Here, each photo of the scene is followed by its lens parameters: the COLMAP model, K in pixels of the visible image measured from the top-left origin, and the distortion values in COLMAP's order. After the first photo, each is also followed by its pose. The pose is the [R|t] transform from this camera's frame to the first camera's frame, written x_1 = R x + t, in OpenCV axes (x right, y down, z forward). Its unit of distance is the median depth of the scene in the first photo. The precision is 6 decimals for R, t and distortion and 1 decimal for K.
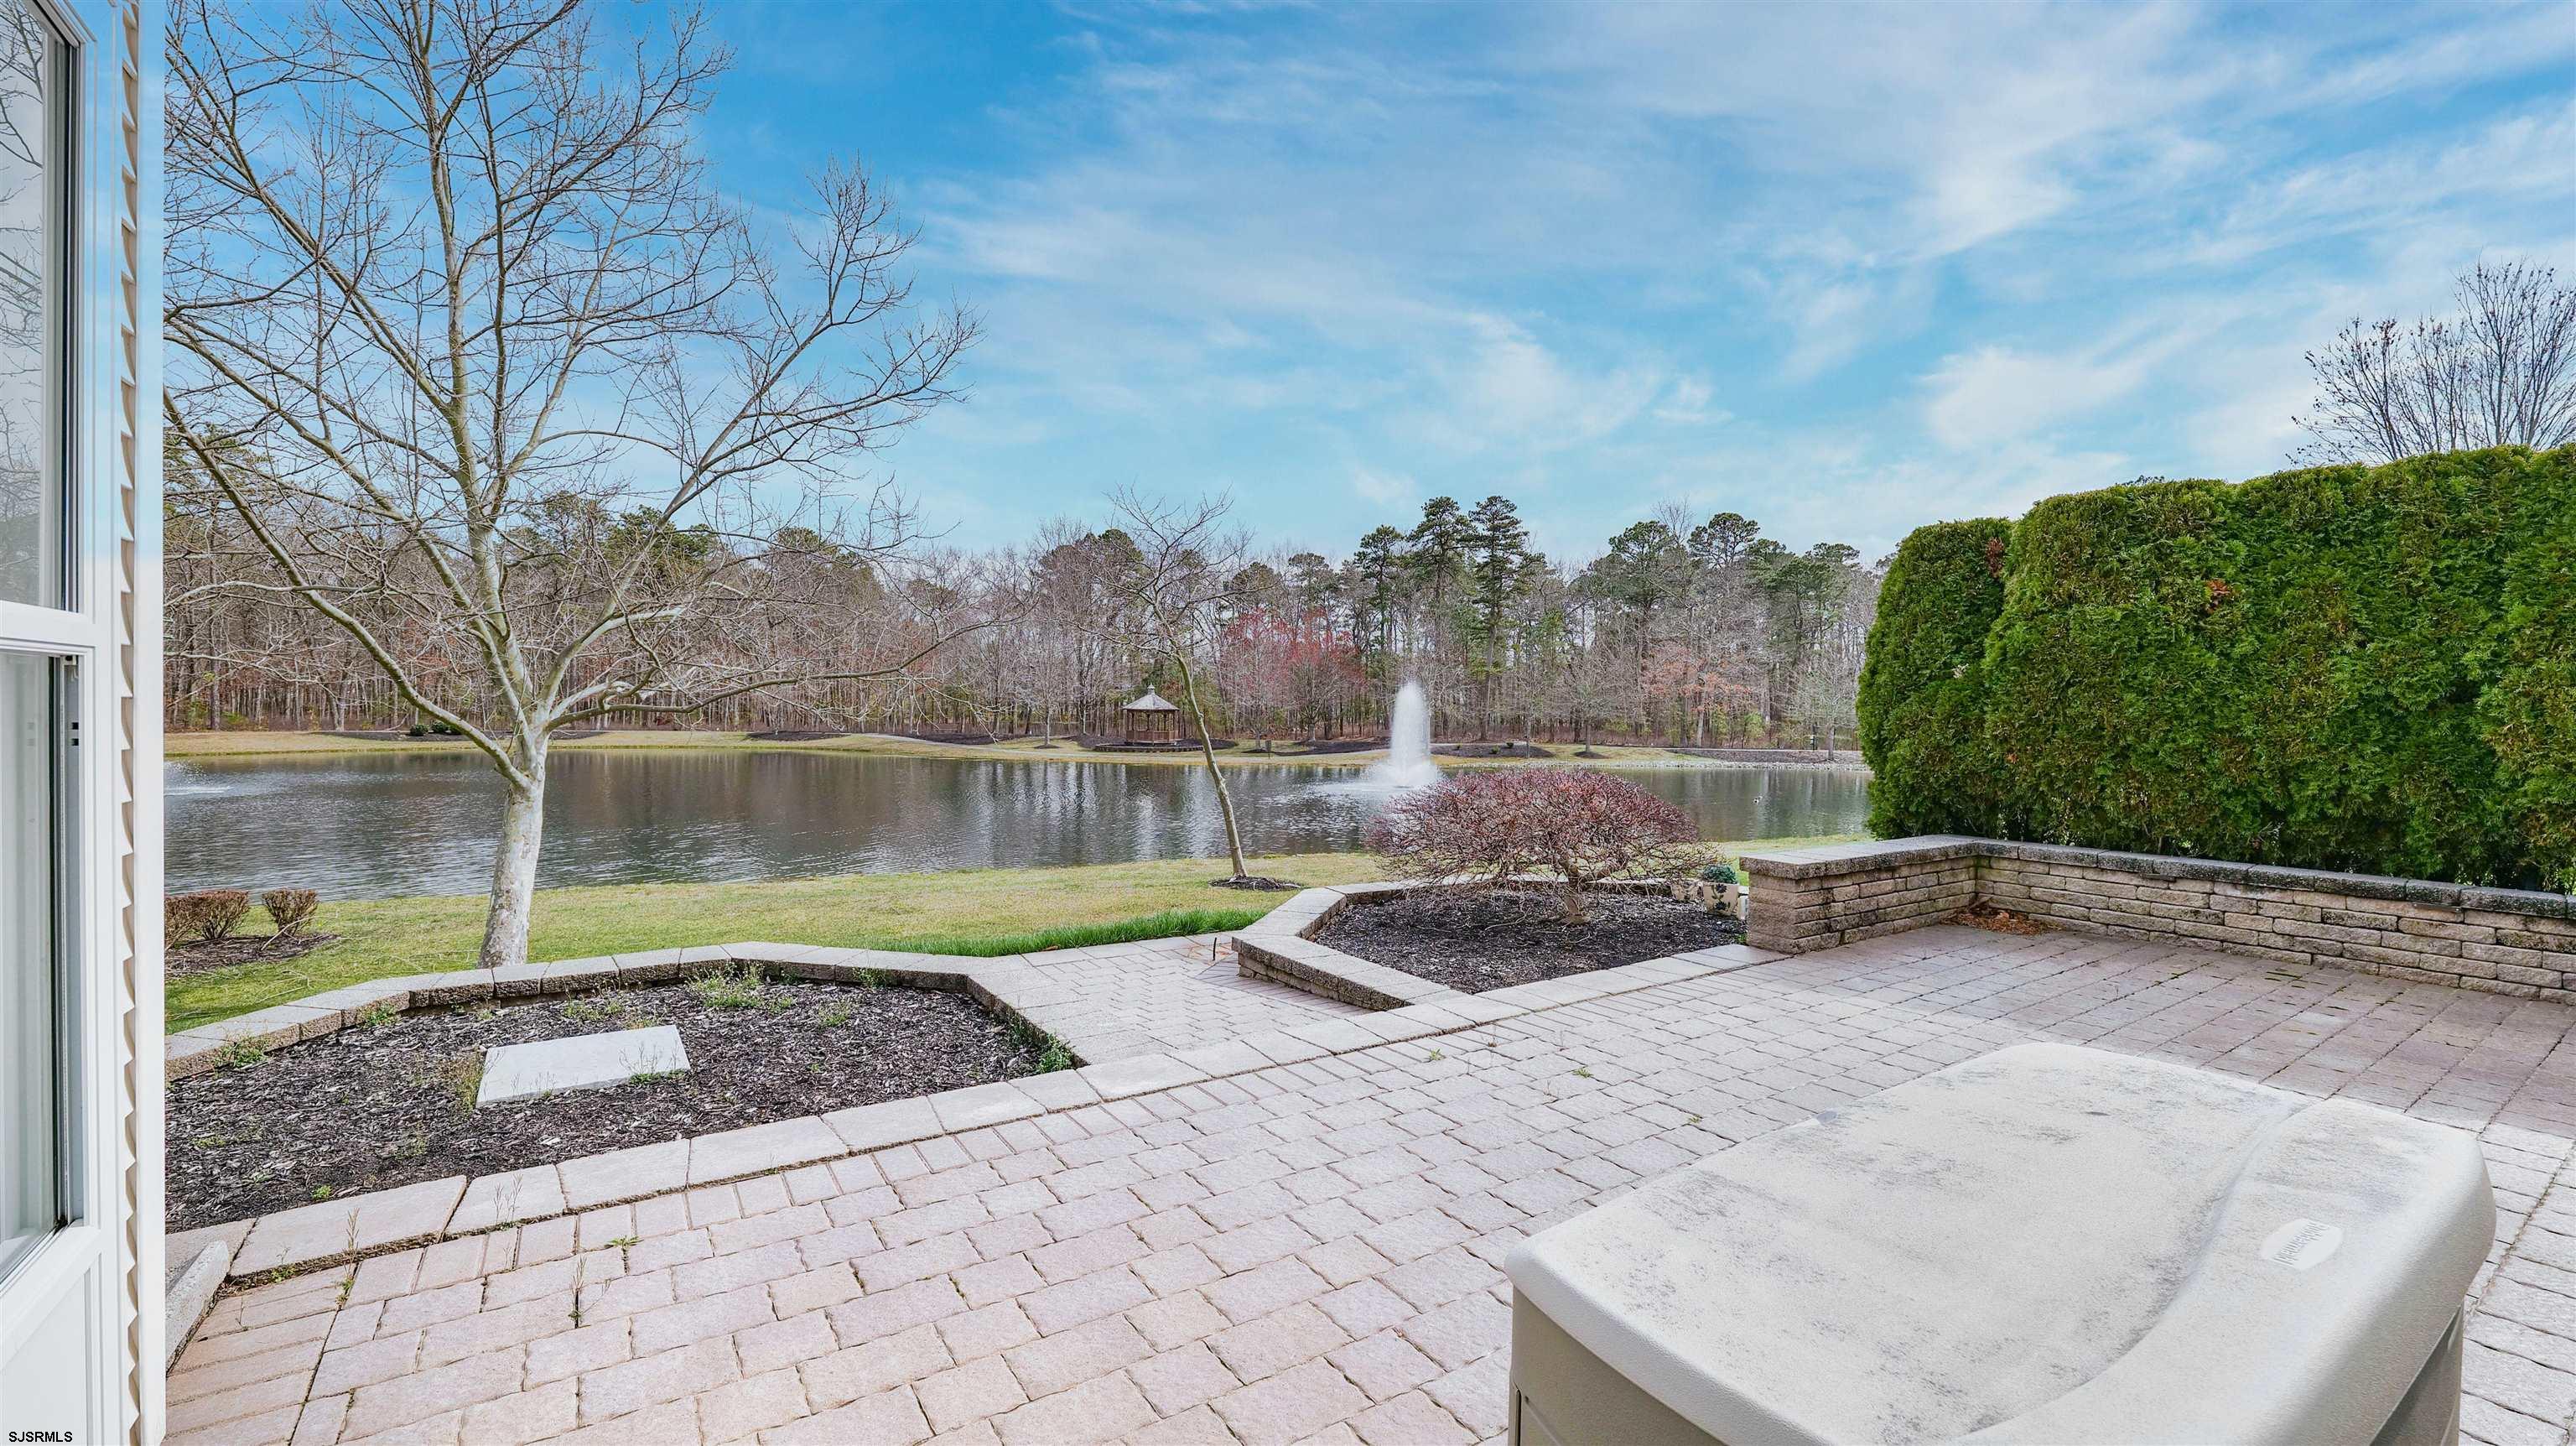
lens RADIAL K [[1045.2, 0, 1273.9], [0, 1045.2, 720.1], [0, 0, 1]] dist [-0.010831, 0.000200]
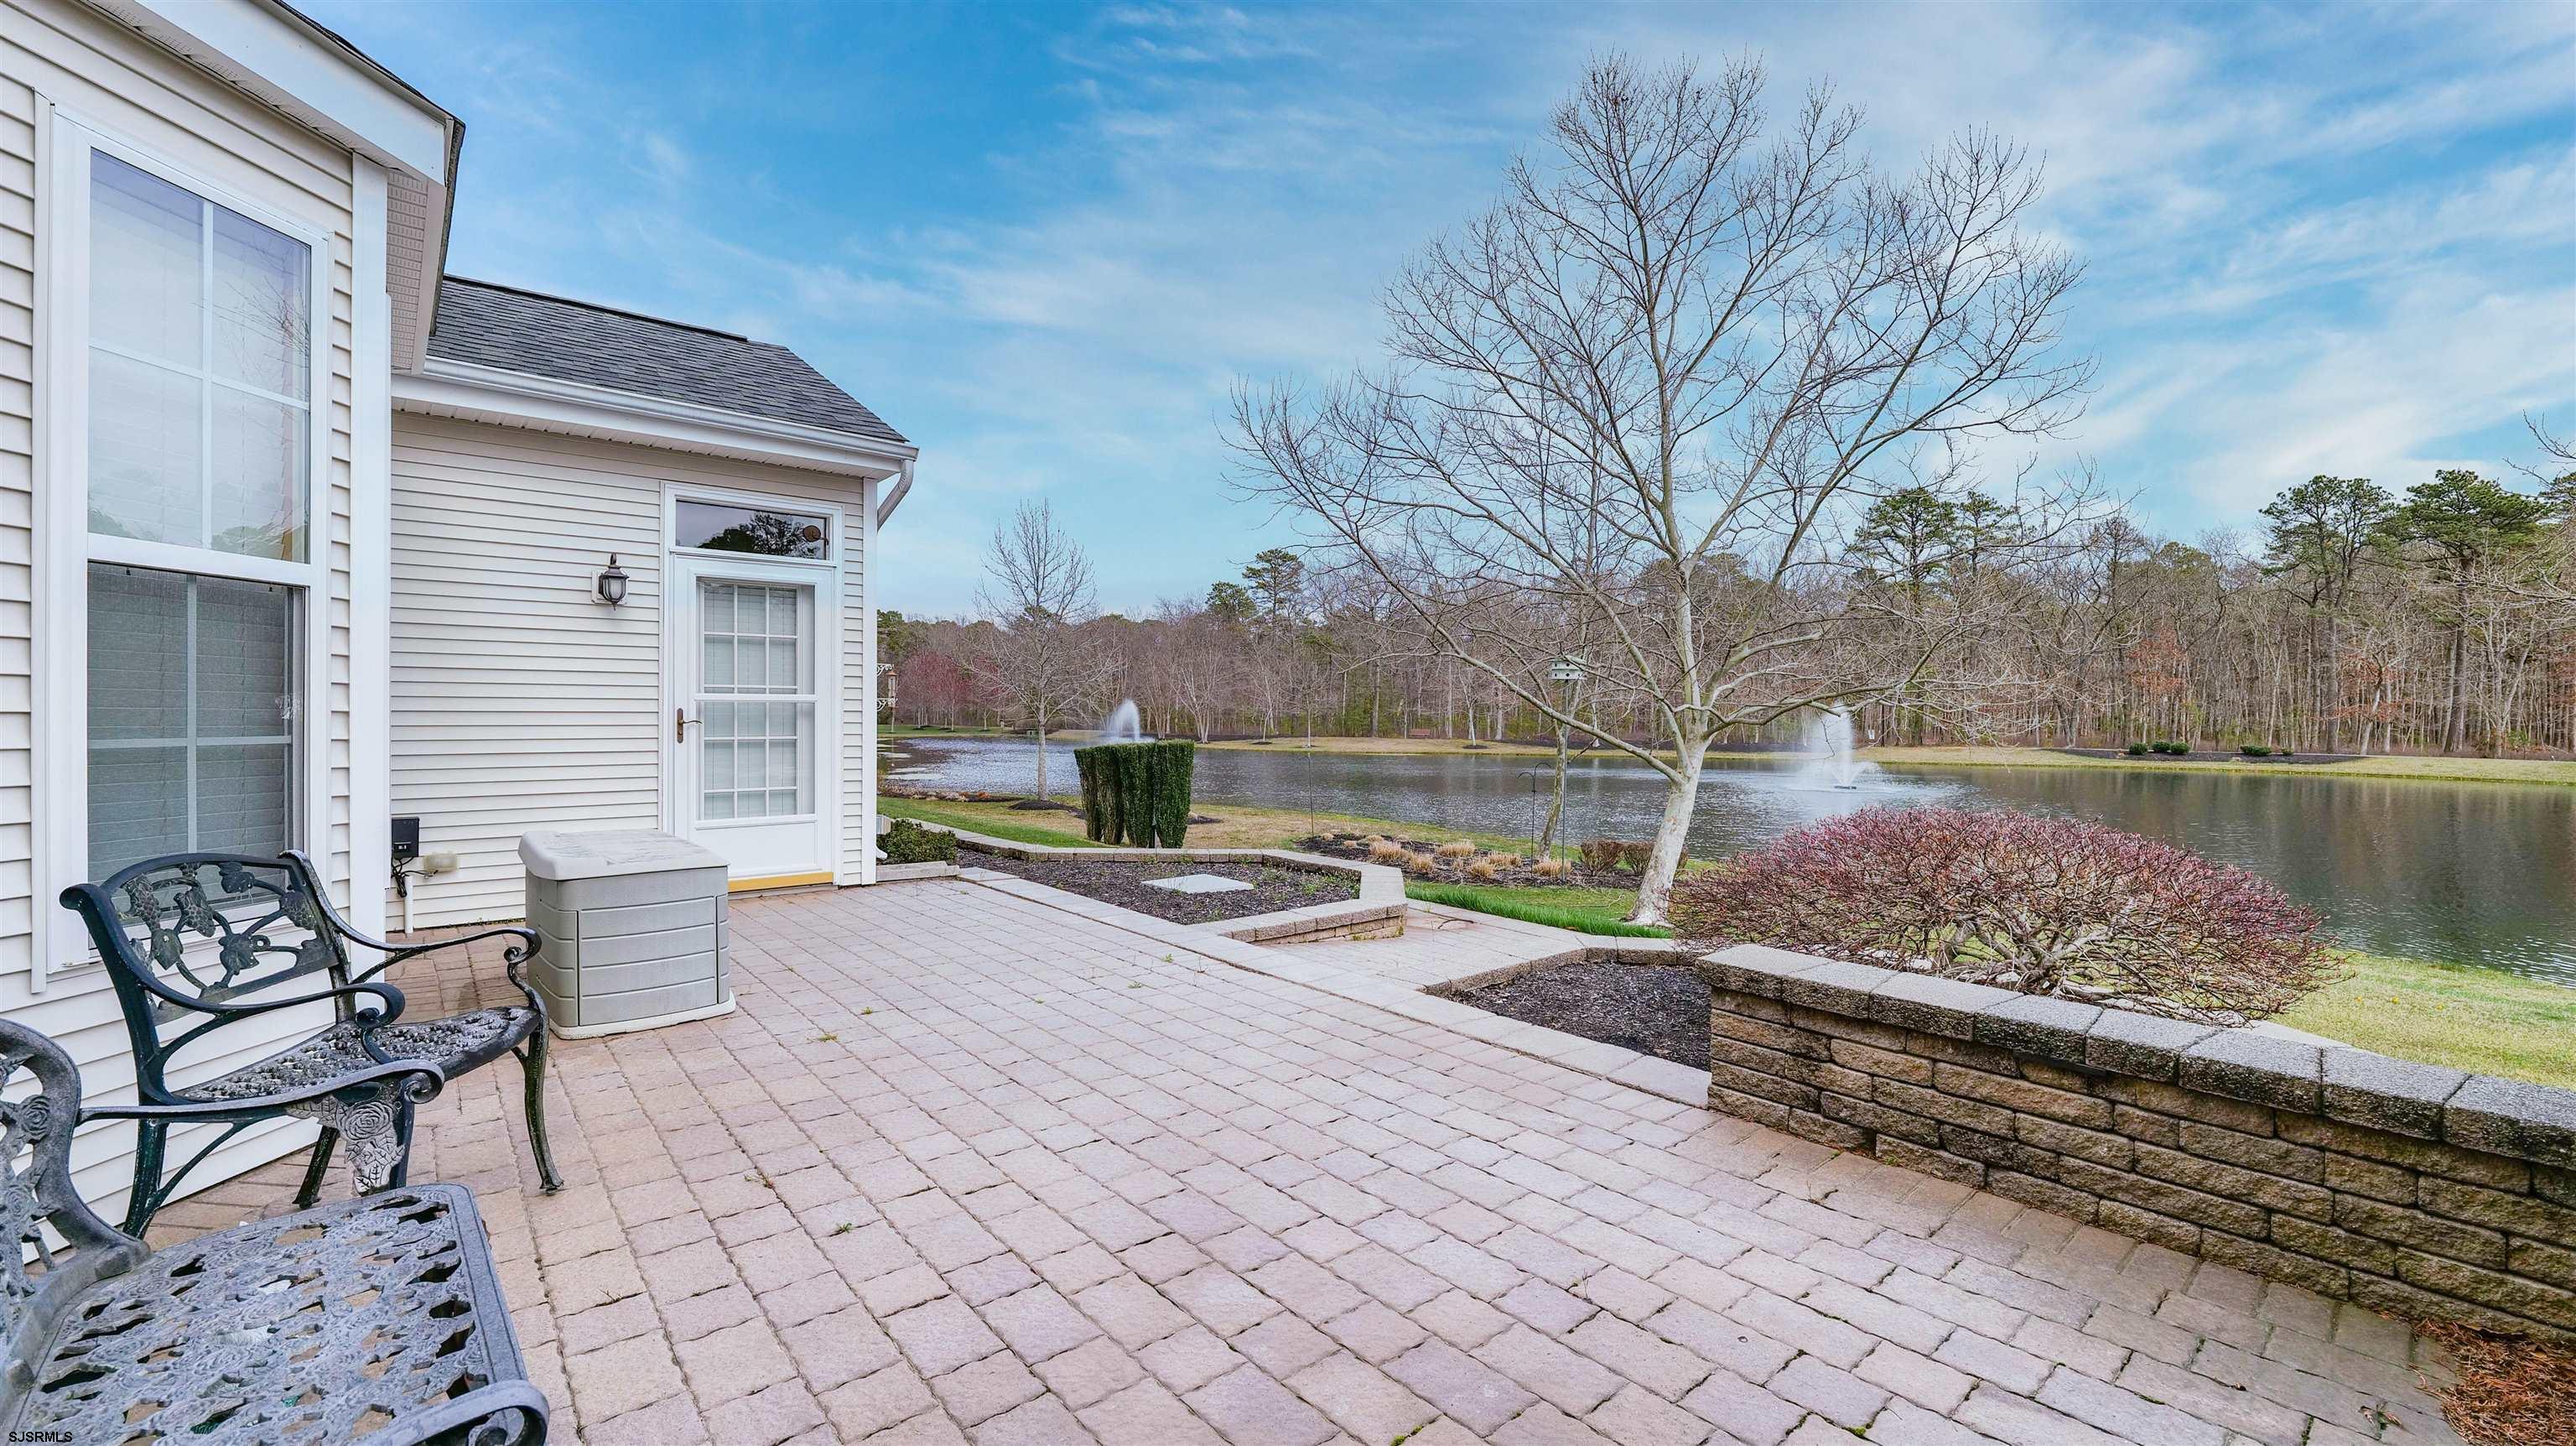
lens RADIAL K [[1045.2, 0, 1273.9], [0, 1045.2, 720.1], [0, 0, 1]] dist [-0.010831, 0.000200]
pose [[0.128333, -0.001973, -0.991729, 0.076311], [-0.017018, 0.999846, -0.004192, 0.000031], [0.991585, 0.017415, 0.128280, 0.046155]]
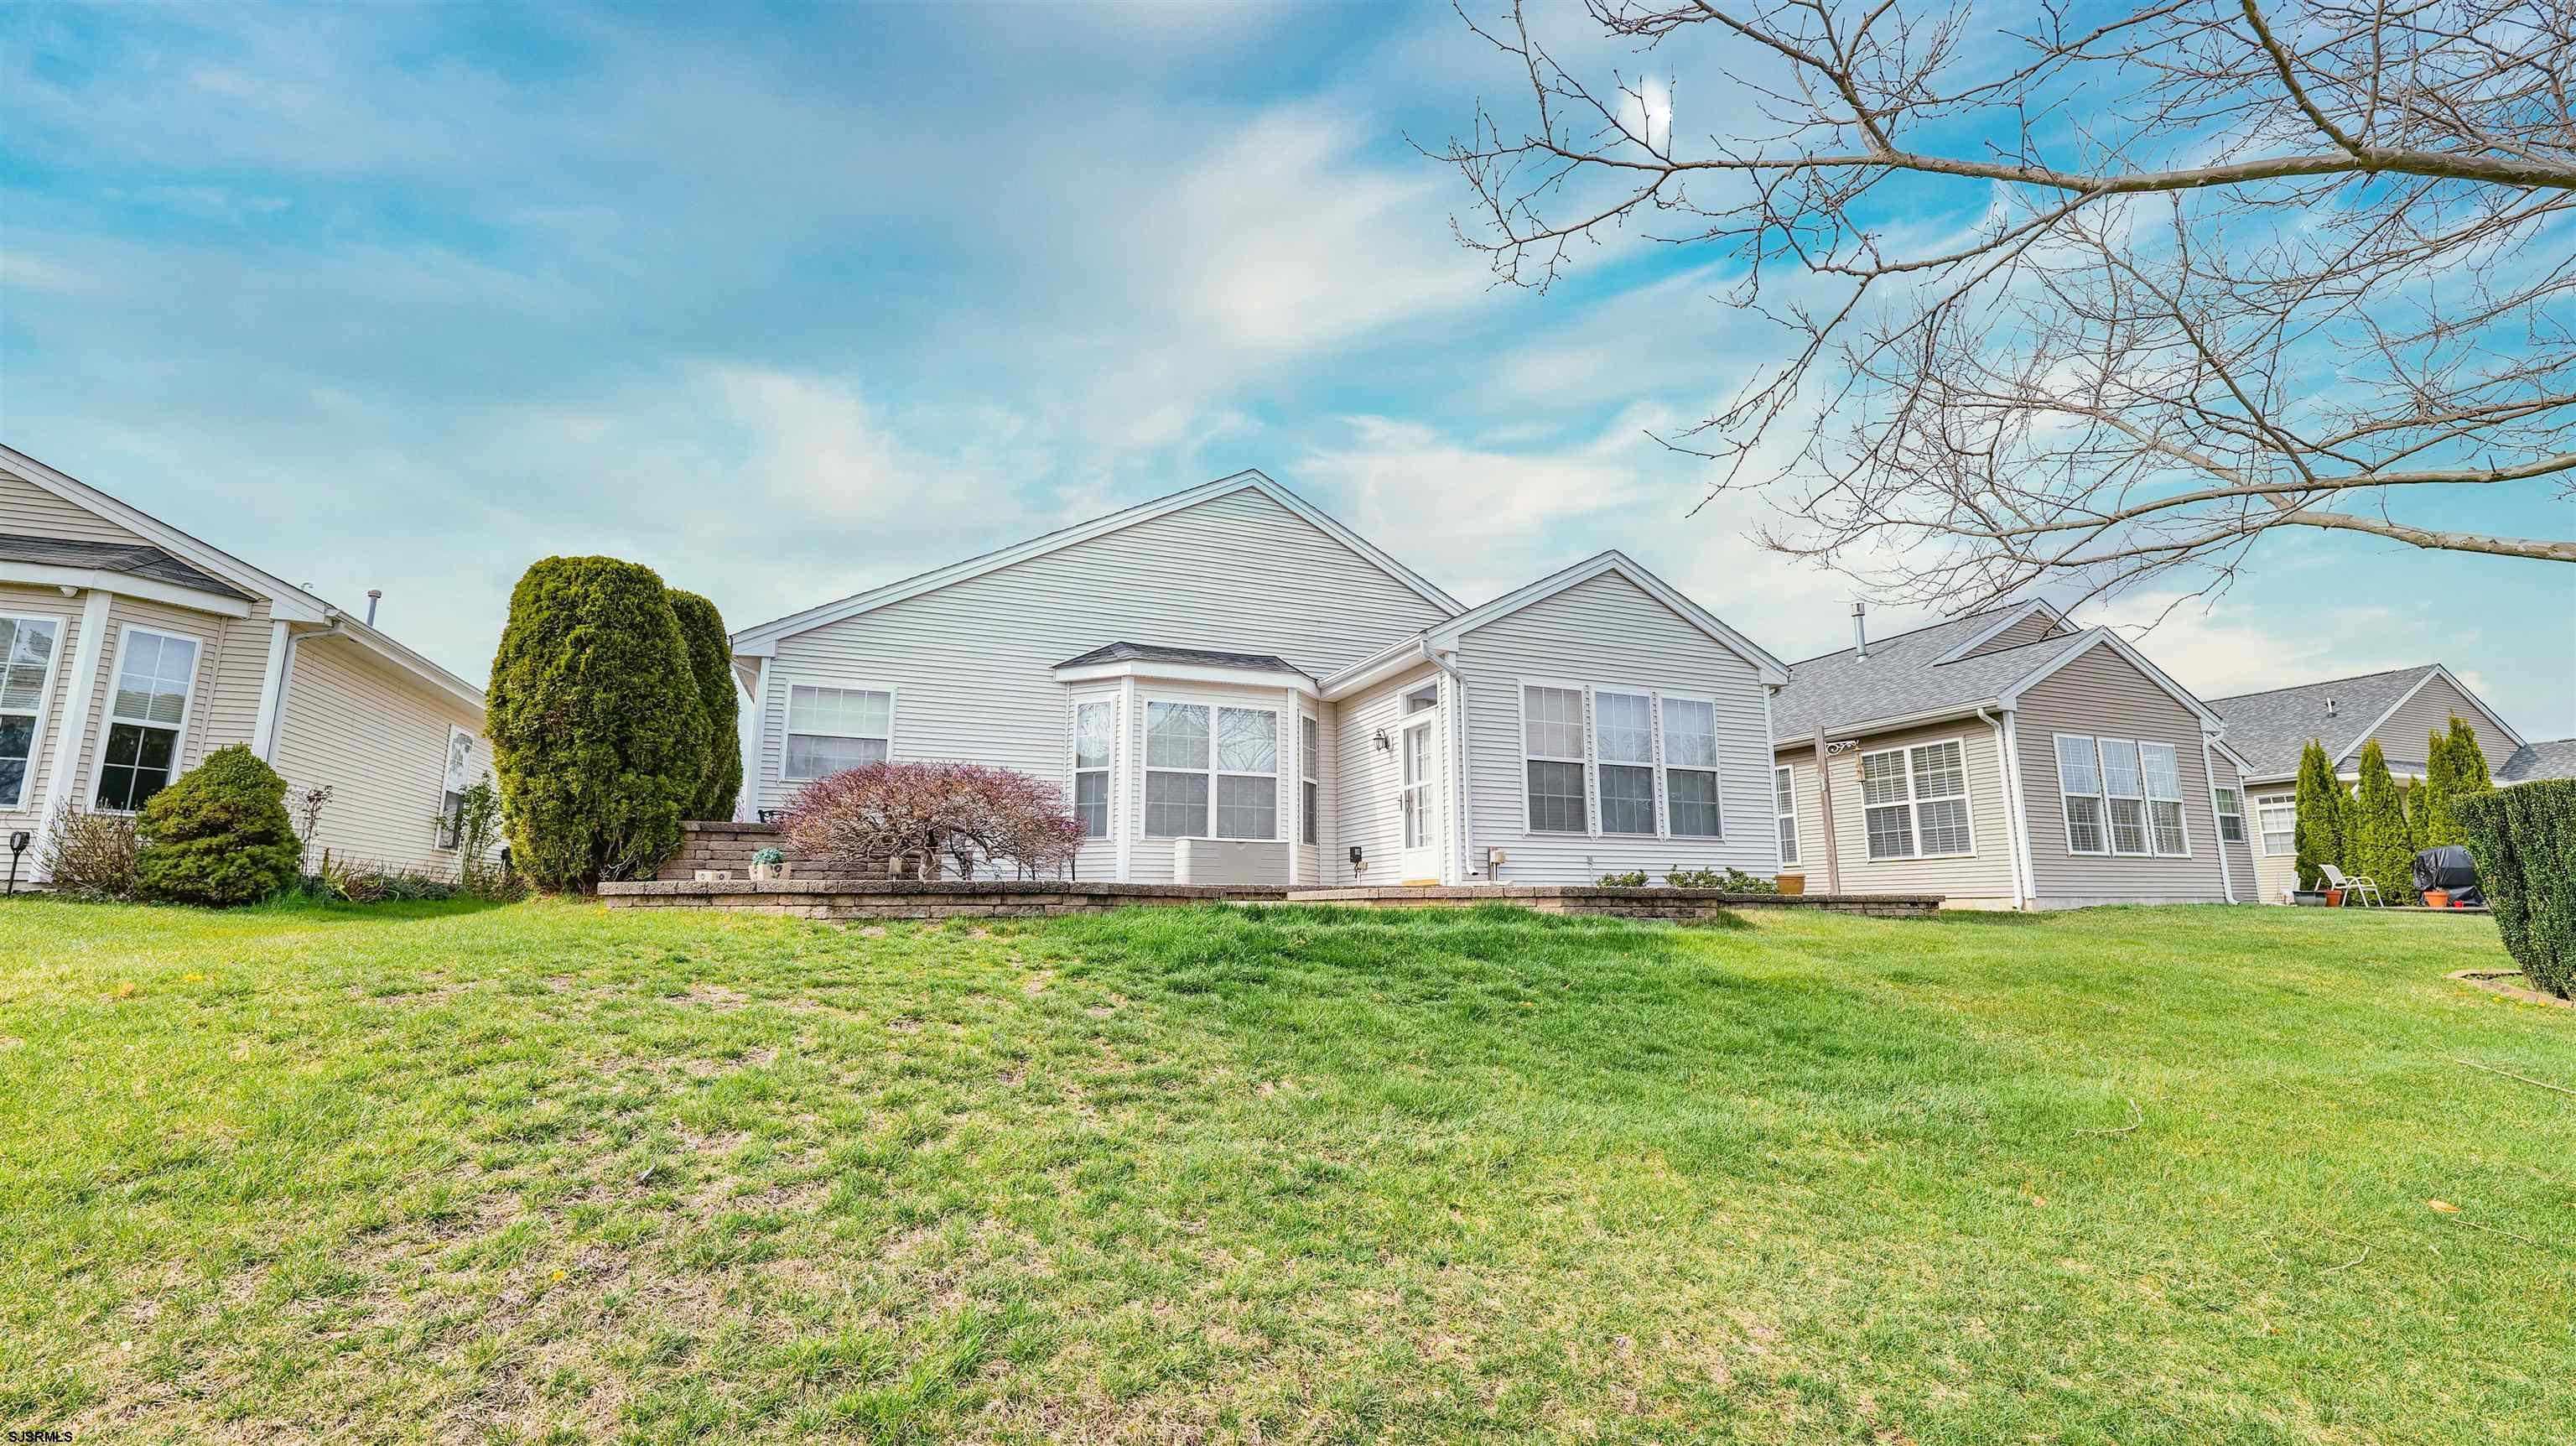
lens RADIAL K [[1038.8, 0, 1288.0], [0, 1038.8, 723.0], [0, 0, 1]] dist [-0.010616, 0.000042]
pose [[-0.978715, 0.023933, 0.203825, -0.031913], [-0.010769, 0.985819, -0.167464, 0.017395], [-0.204943, -0.166095, -0.964578, 0.185169]]
